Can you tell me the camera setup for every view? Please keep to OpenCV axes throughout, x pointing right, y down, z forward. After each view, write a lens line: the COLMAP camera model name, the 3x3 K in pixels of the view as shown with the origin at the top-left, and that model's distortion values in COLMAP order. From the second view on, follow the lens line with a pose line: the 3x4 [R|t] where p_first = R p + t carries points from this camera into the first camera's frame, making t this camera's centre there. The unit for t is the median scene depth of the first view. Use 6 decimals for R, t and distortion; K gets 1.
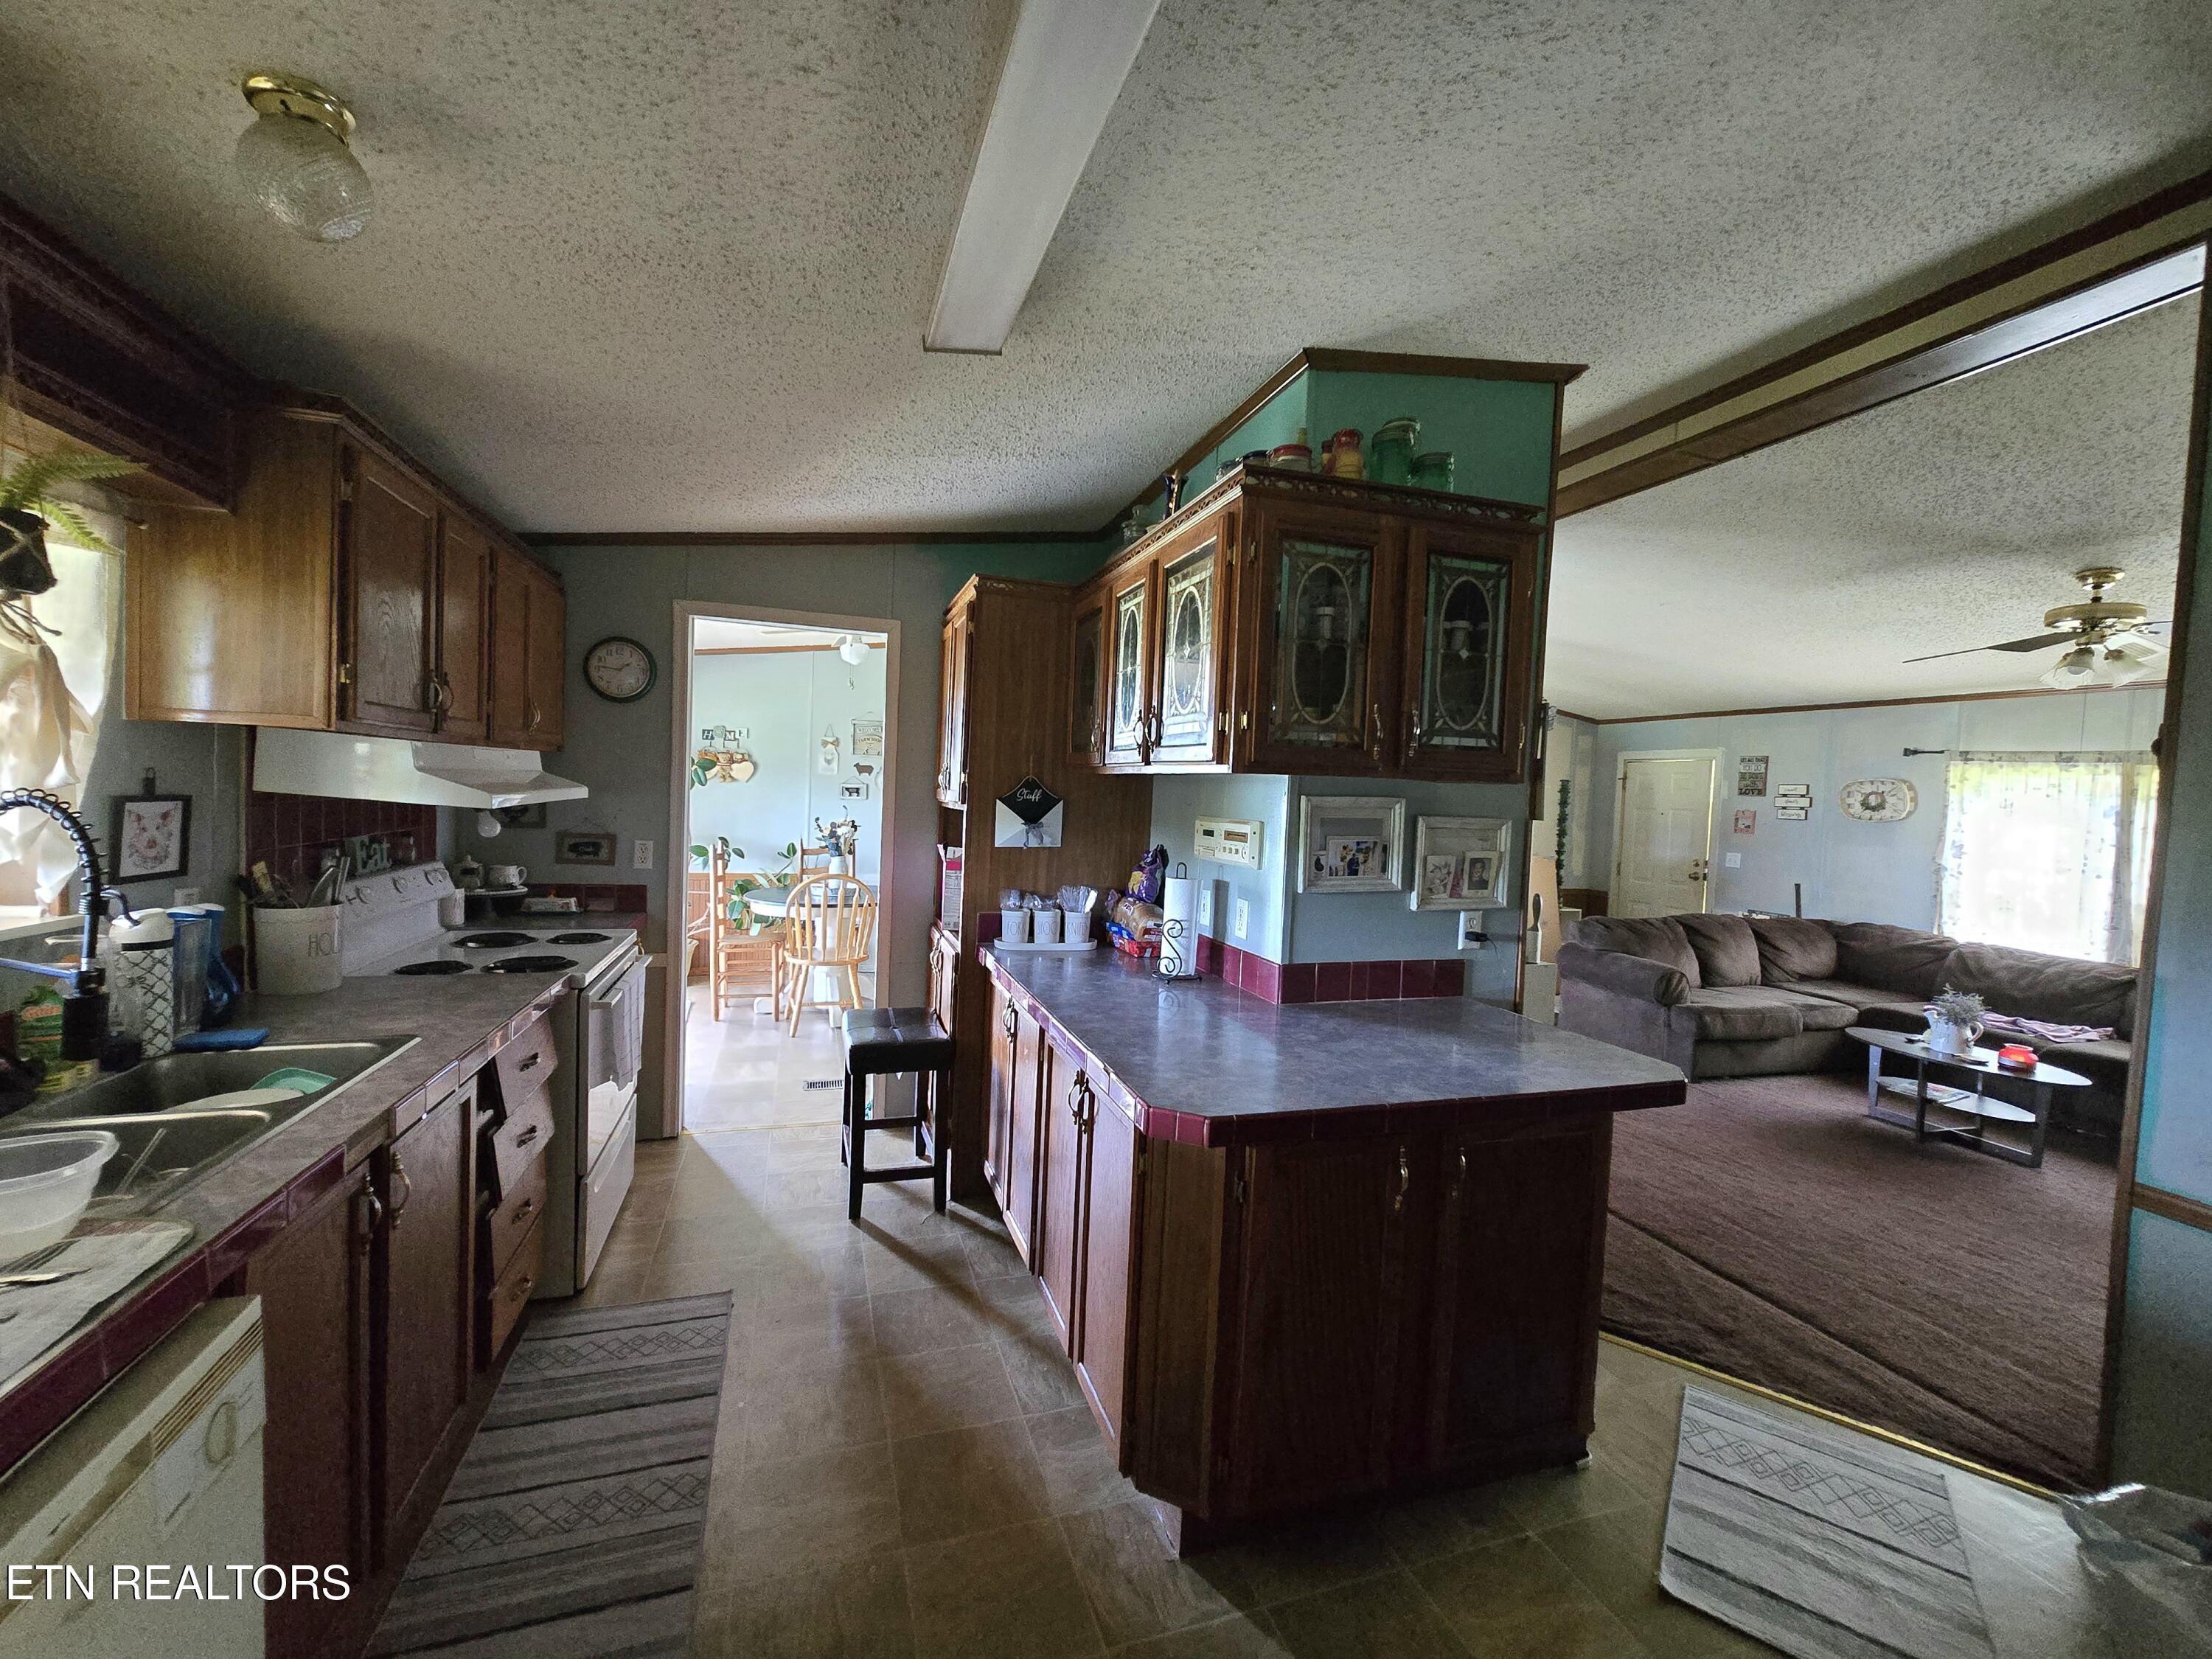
lens RADIAL K [[898.8, 0, 1106.6], [0, 898.8, 831.2], [0, 0, 1]] dist [-0.004248, 0.001511]
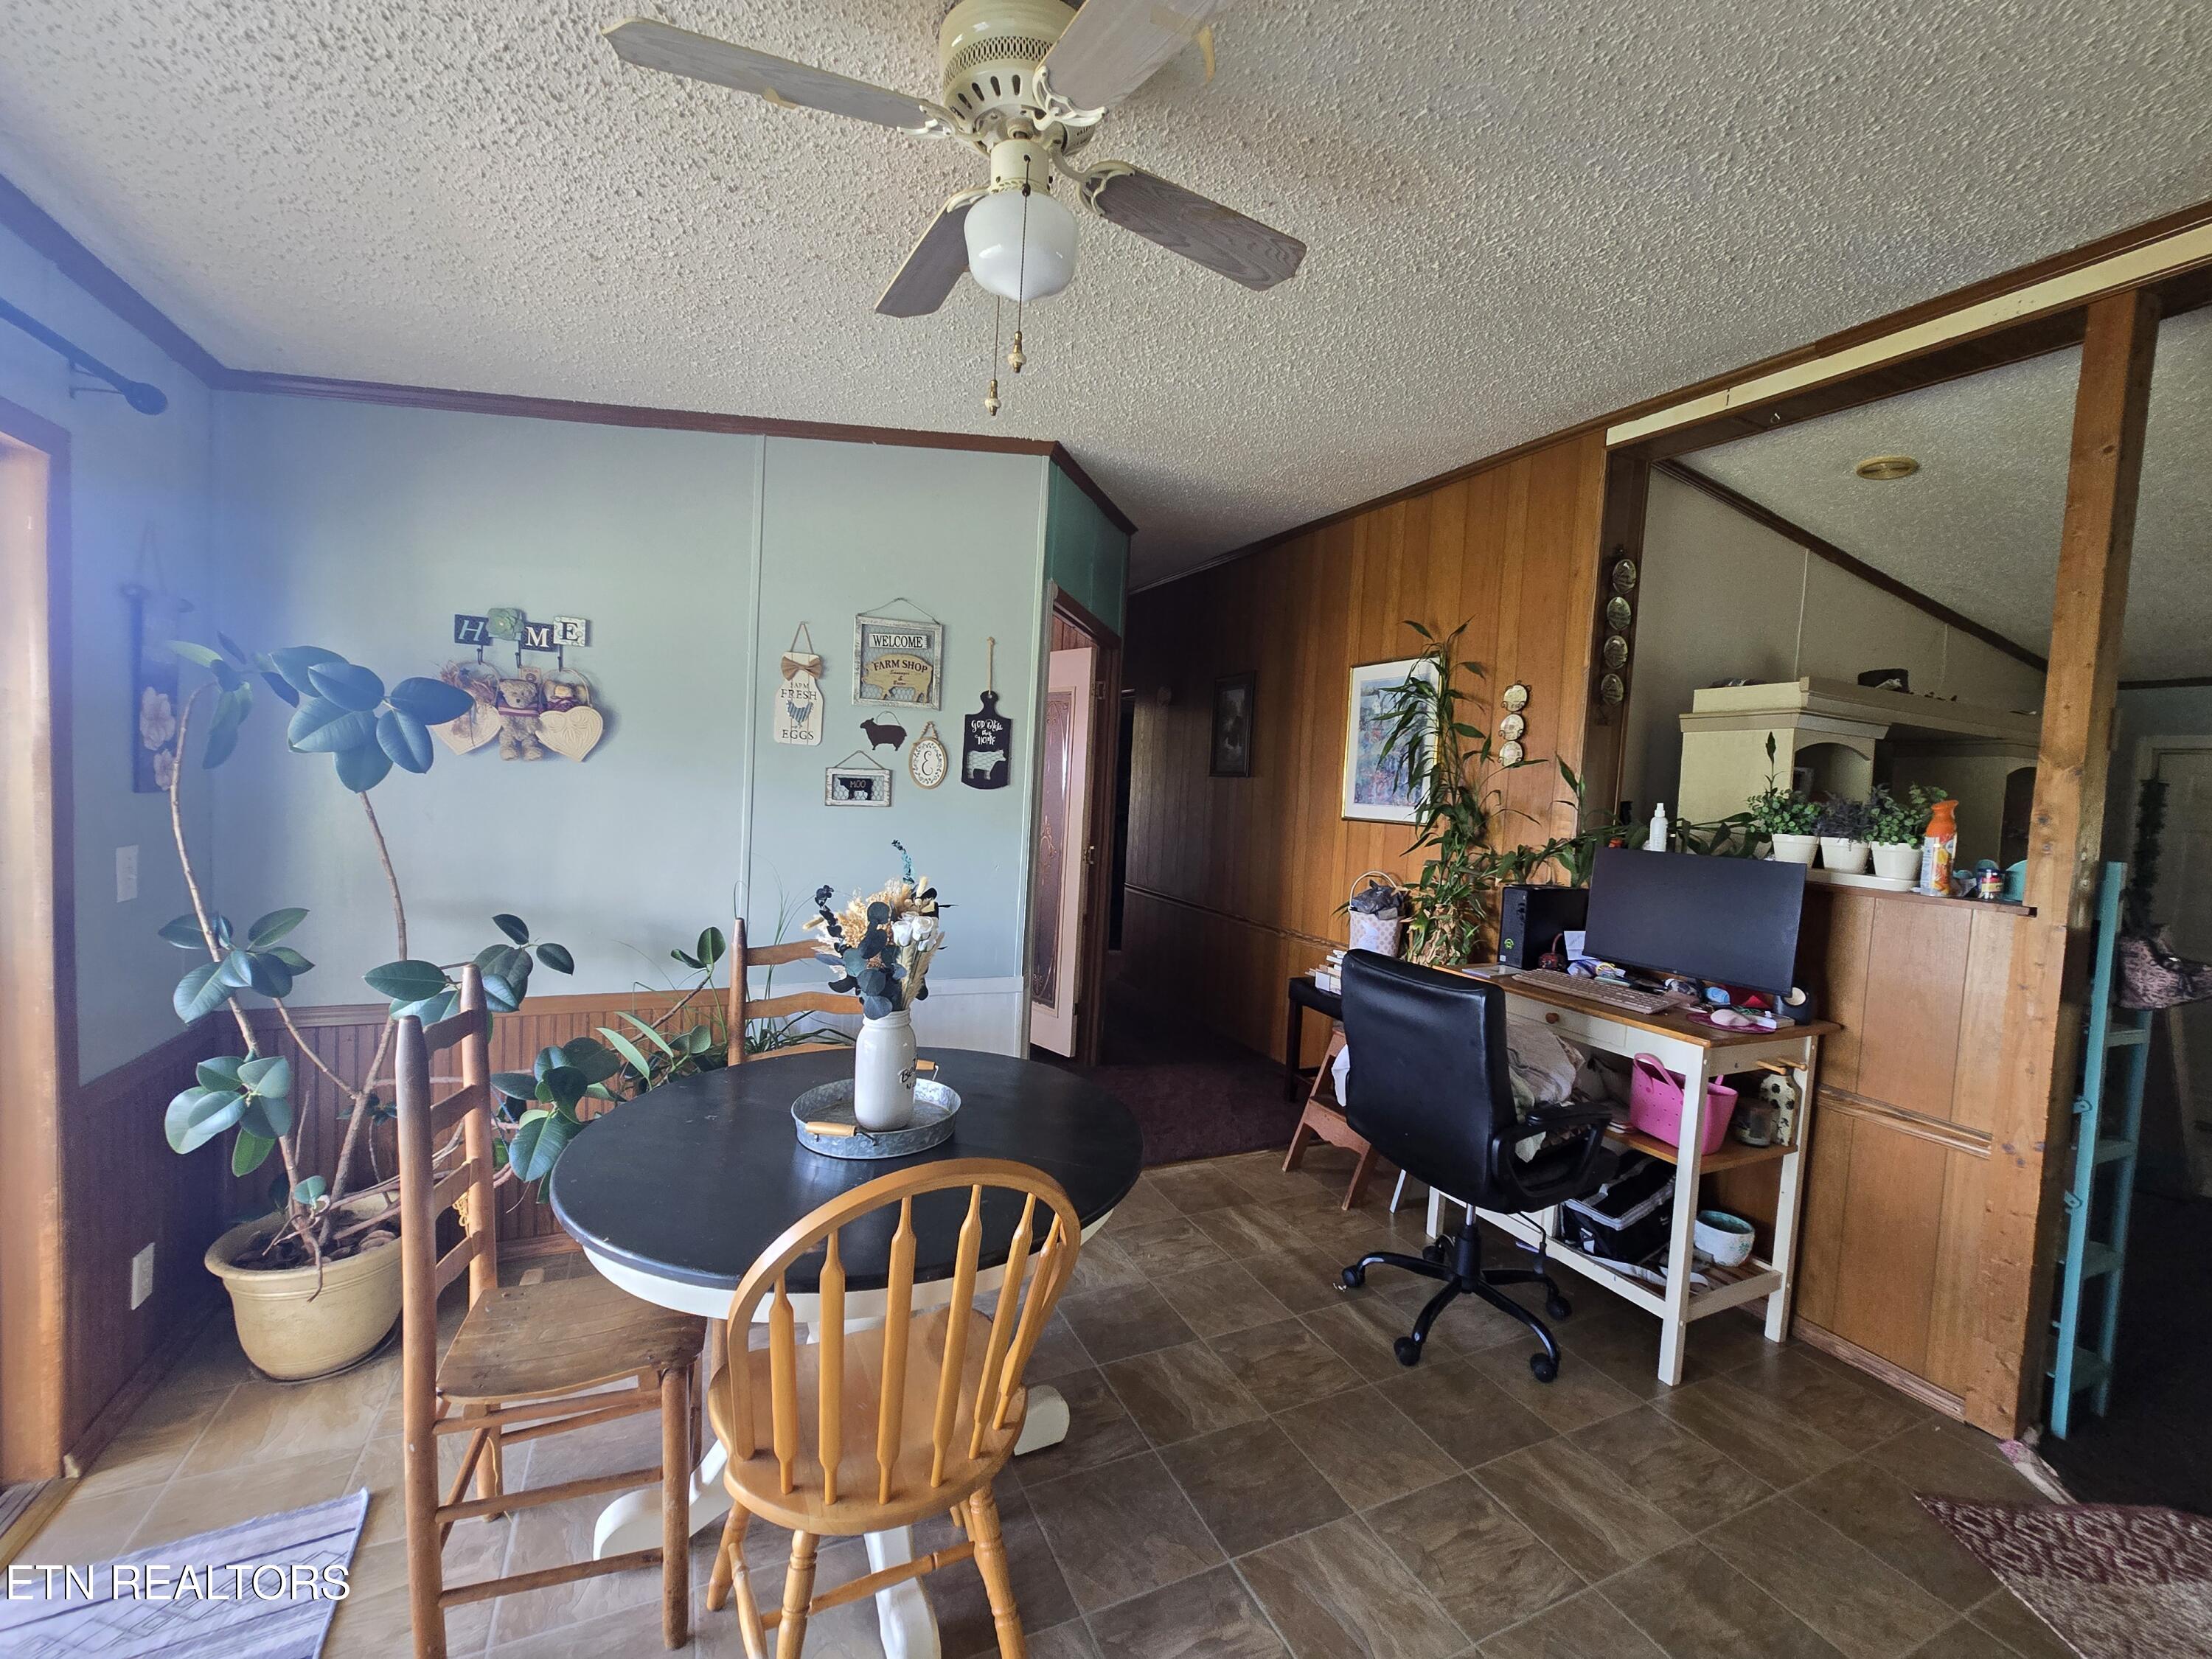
lens RADIAL K [[898.8, 0, 1107.2], [0, 898.8, 824.9], [0, 0, 1]] dist [-0.004248, 0.001511]
pose [[0.990691, 0.010263, 0.135745, -0.231004], [-0.013263, 0.999687, 0.021218, -0.038288], [-0.135485, -0.022821, 0.990517, 0.588400]]
